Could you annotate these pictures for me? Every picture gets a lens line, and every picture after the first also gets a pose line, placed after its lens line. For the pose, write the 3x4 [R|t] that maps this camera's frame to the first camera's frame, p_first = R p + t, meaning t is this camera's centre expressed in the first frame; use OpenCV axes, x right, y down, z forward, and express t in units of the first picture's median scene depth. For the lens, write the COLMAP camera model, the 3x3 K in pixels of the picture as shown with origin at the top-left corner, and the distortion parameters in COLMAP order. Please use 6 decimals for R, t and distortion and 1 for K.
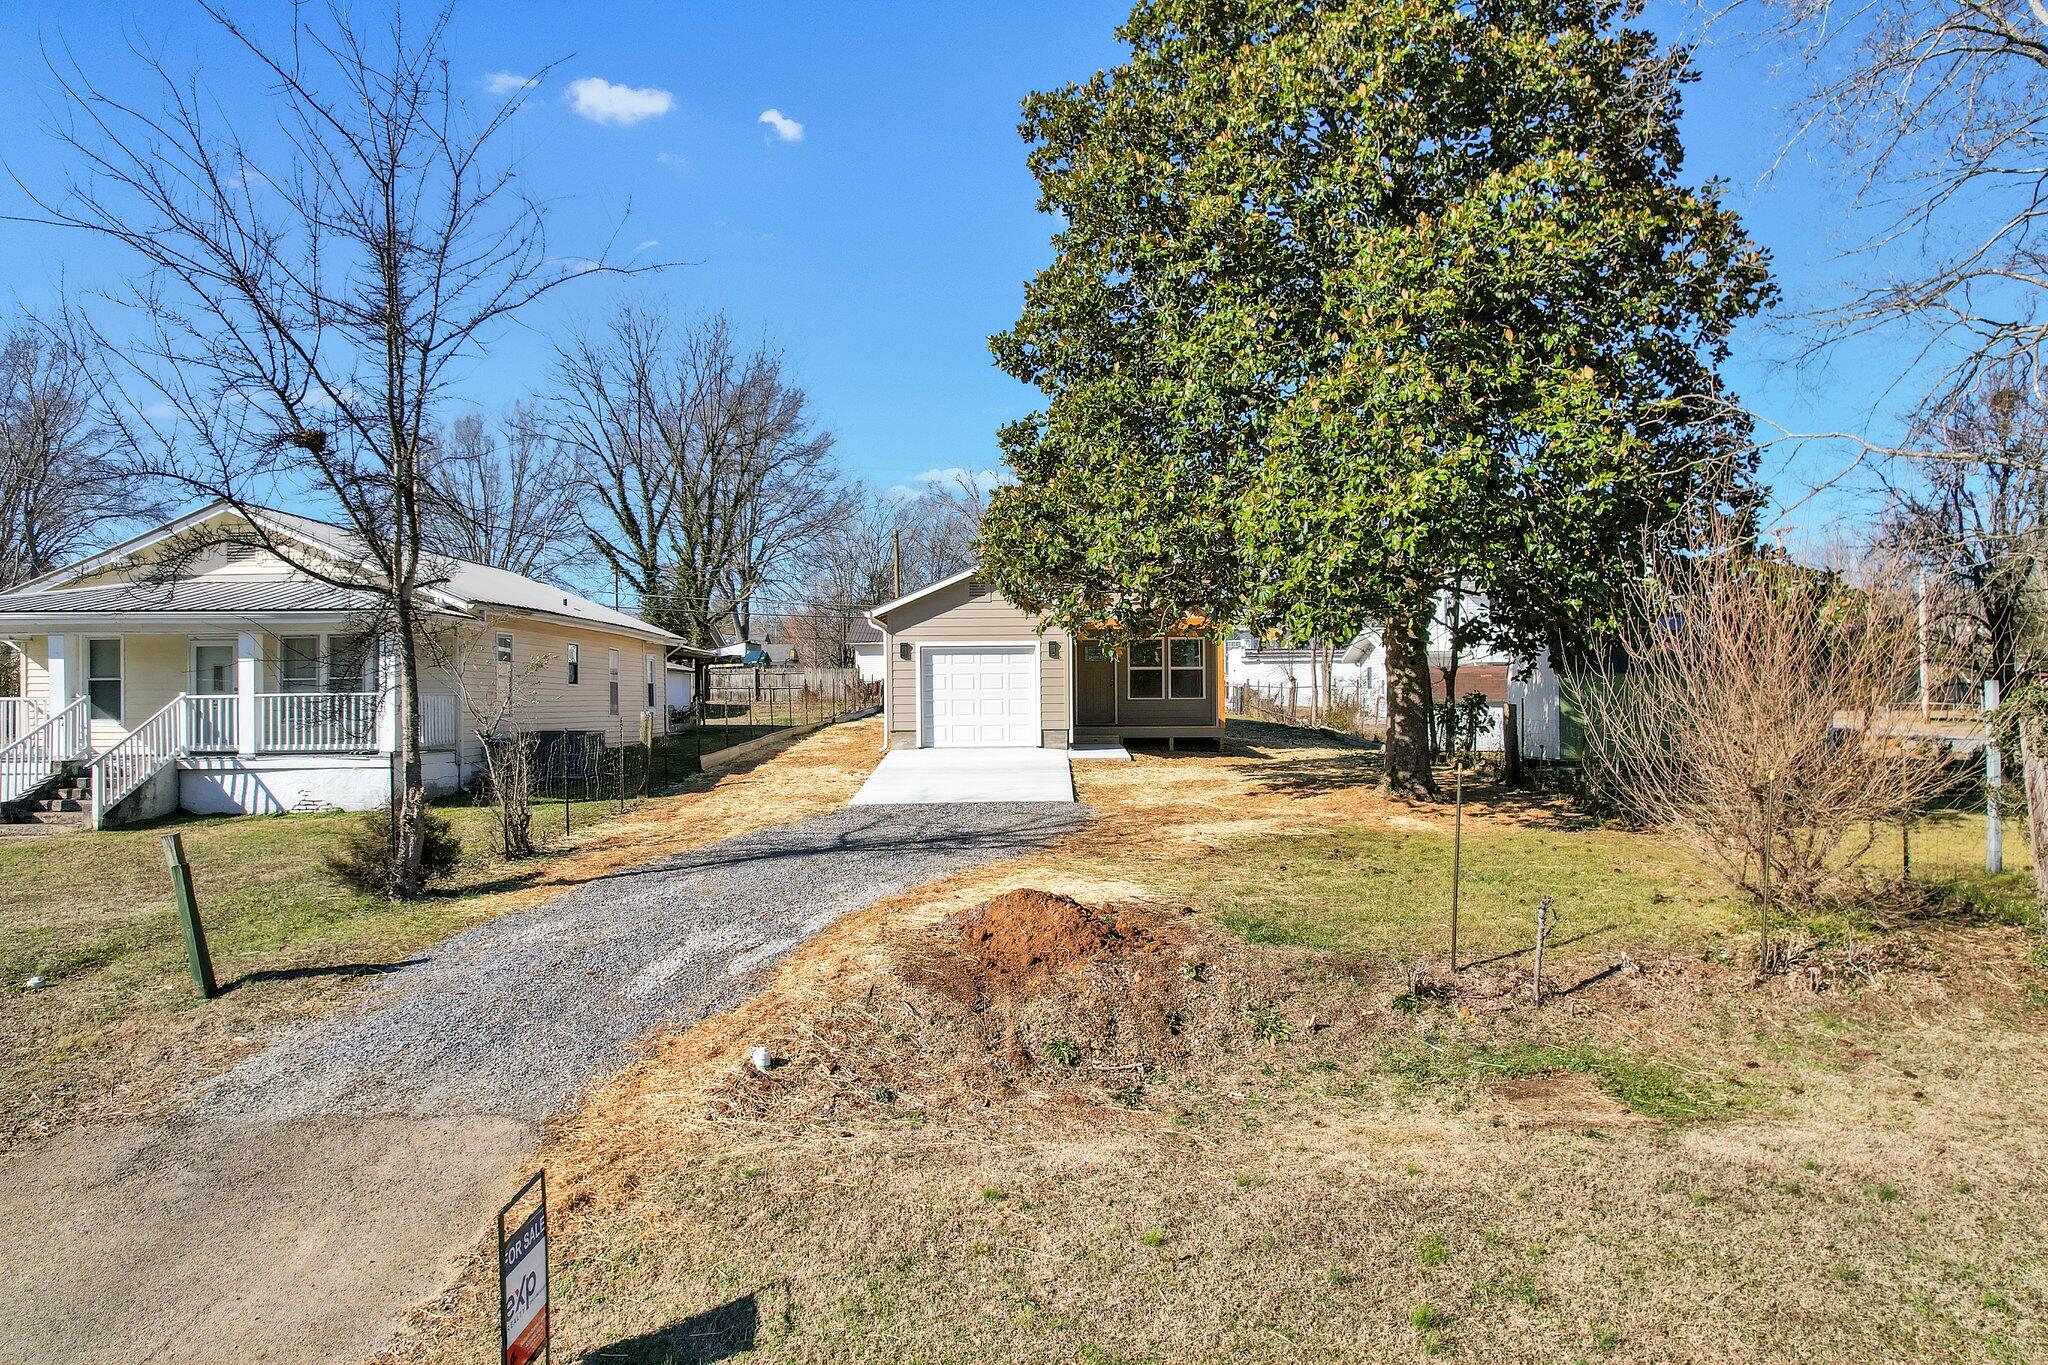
lens RADIAL K [[1317.9, 0, 1024.0], [0, 1317.9, 682.5], [0, 0, 1]] dist [-0.080564, 0.073340]
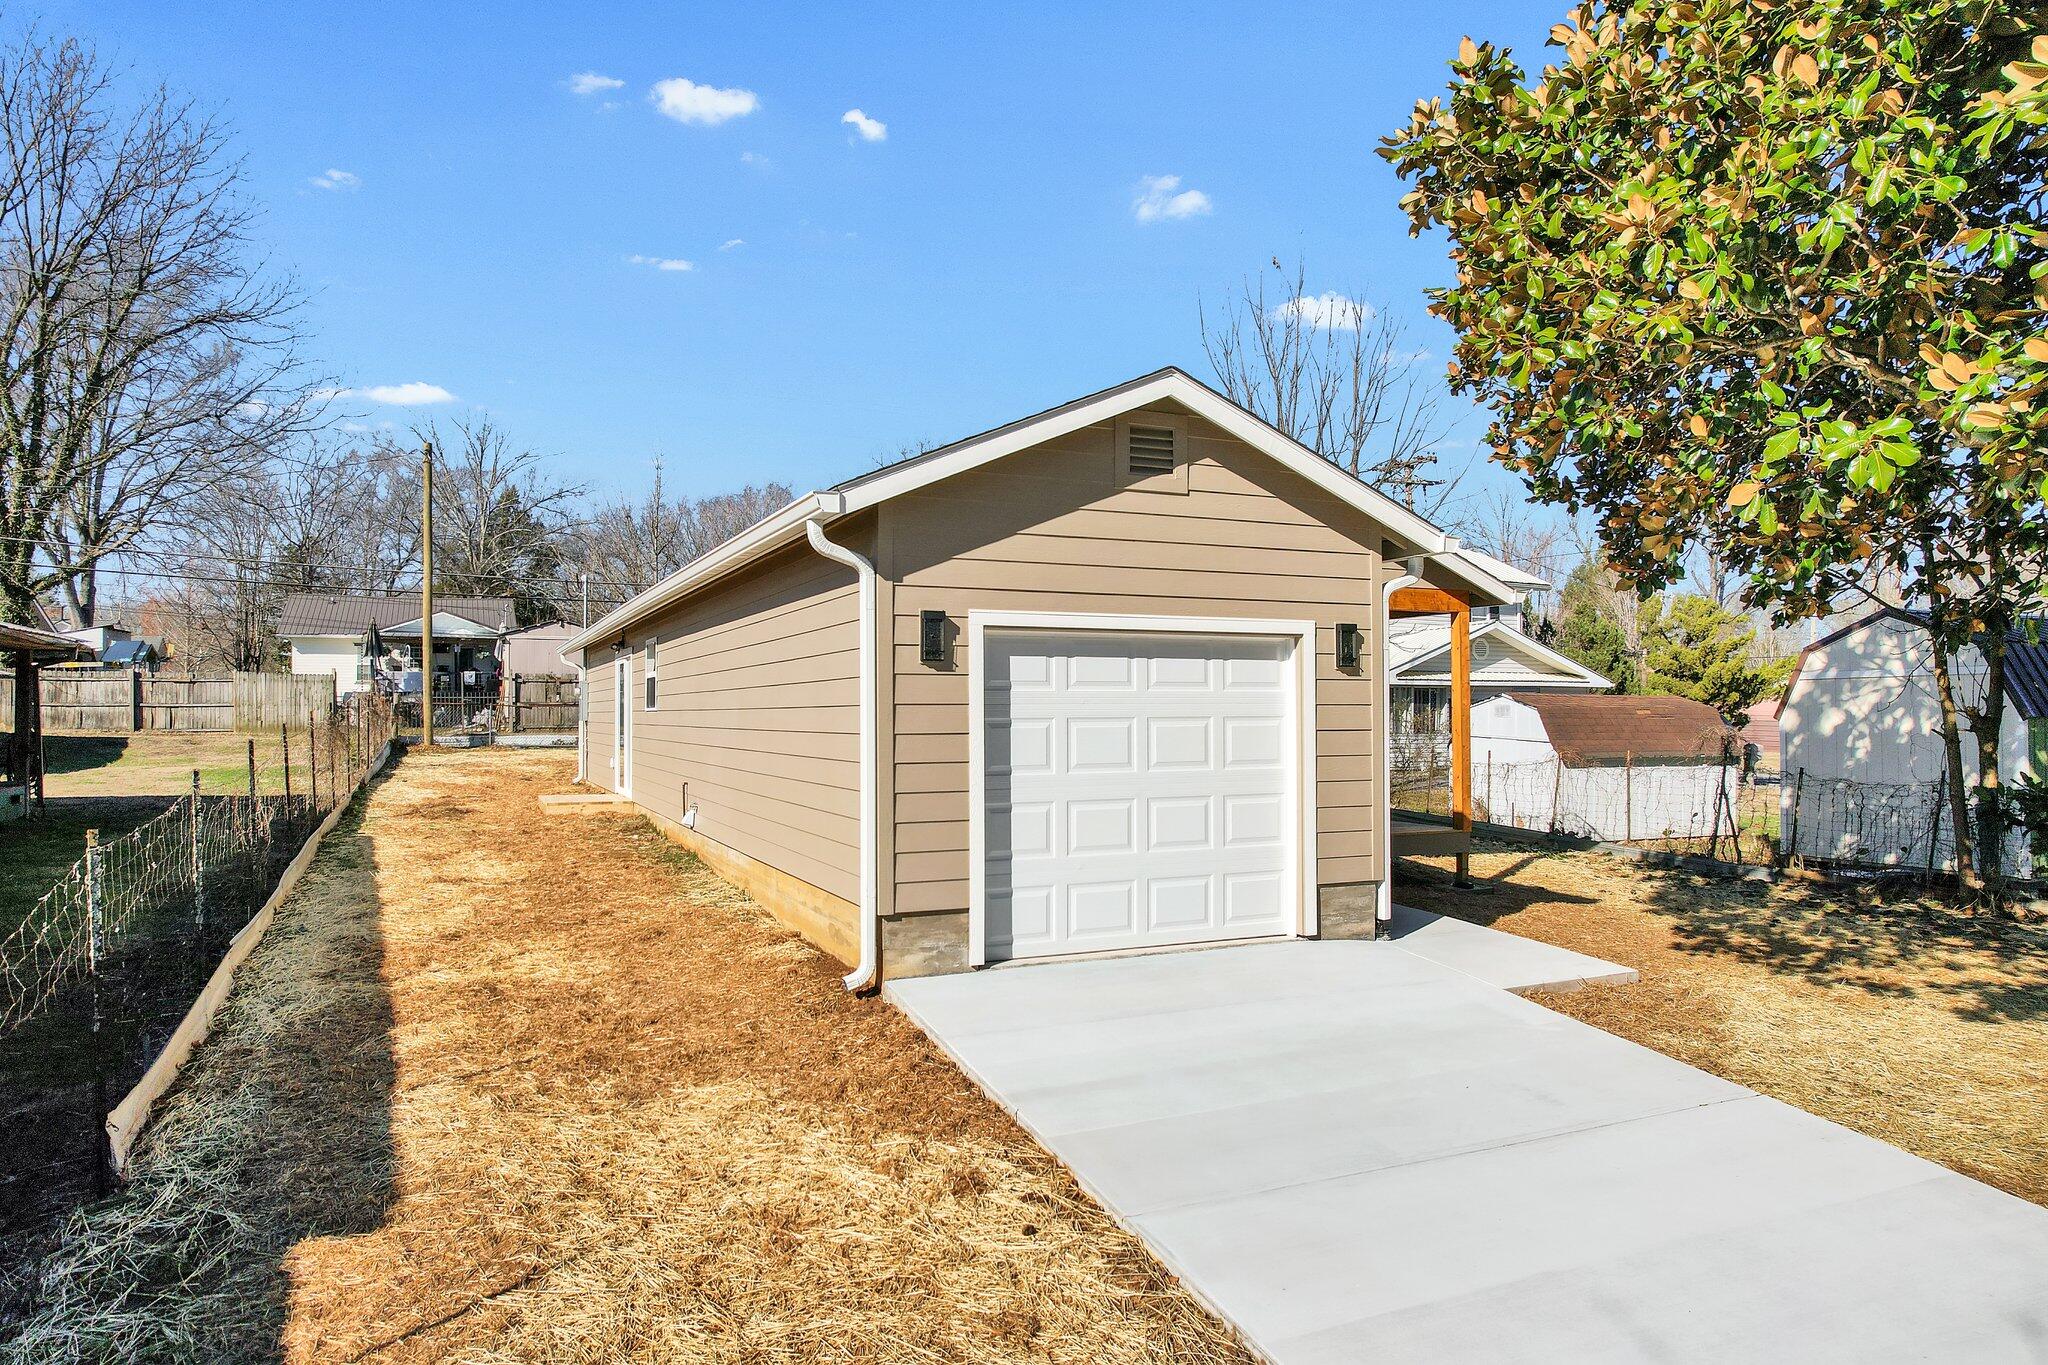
lens RADIAL K [[1317.9, 0, 1024.0], [0, 1317.9, 682.5], [0, 0, 1]] dist [-0.080564, 0.073340]
pose [[0.907835, 0.014956, 0.419061, -0.248856], [-0.012076, 0.999882, -0.009524, -0.014993], [-0.419154, 0.003586, 0.907908, 0.926828]]
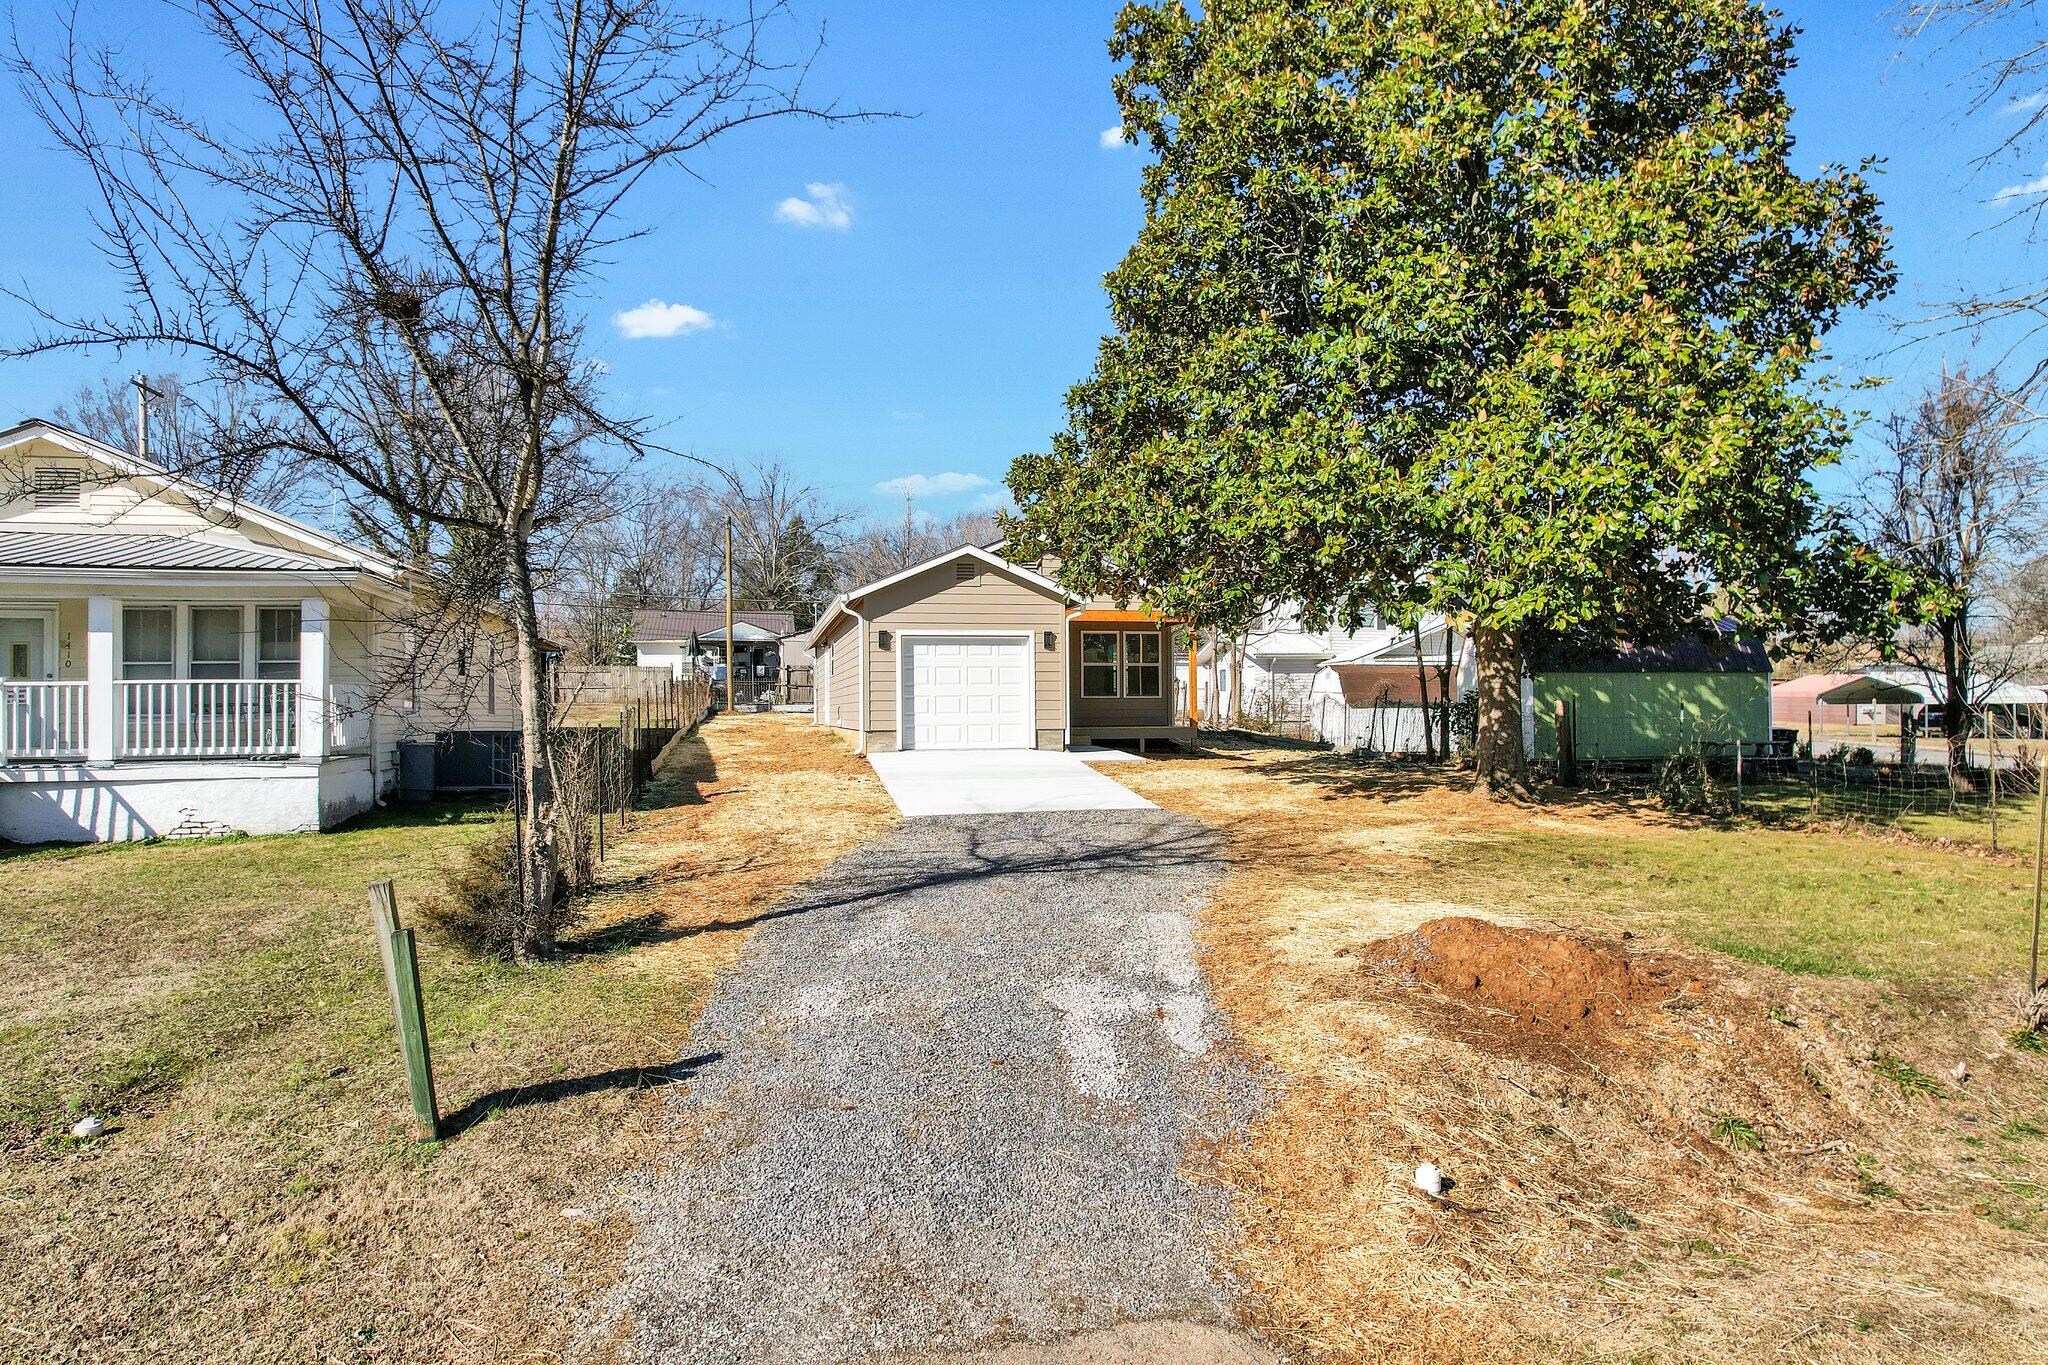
lens RADIAL K [[1317.9, 0, 1024.0], [0, 1317.9, 682.5], [0, 0, 1]] dist [-0.080564, 0.073340]
pose [[0.976010, 0.006740, 0.217624, -0.242702], [-0.005664, 0.999968, -0.005568, 0.011208], [-0.217654, 0.004202, 0.976017, 0.157014]]
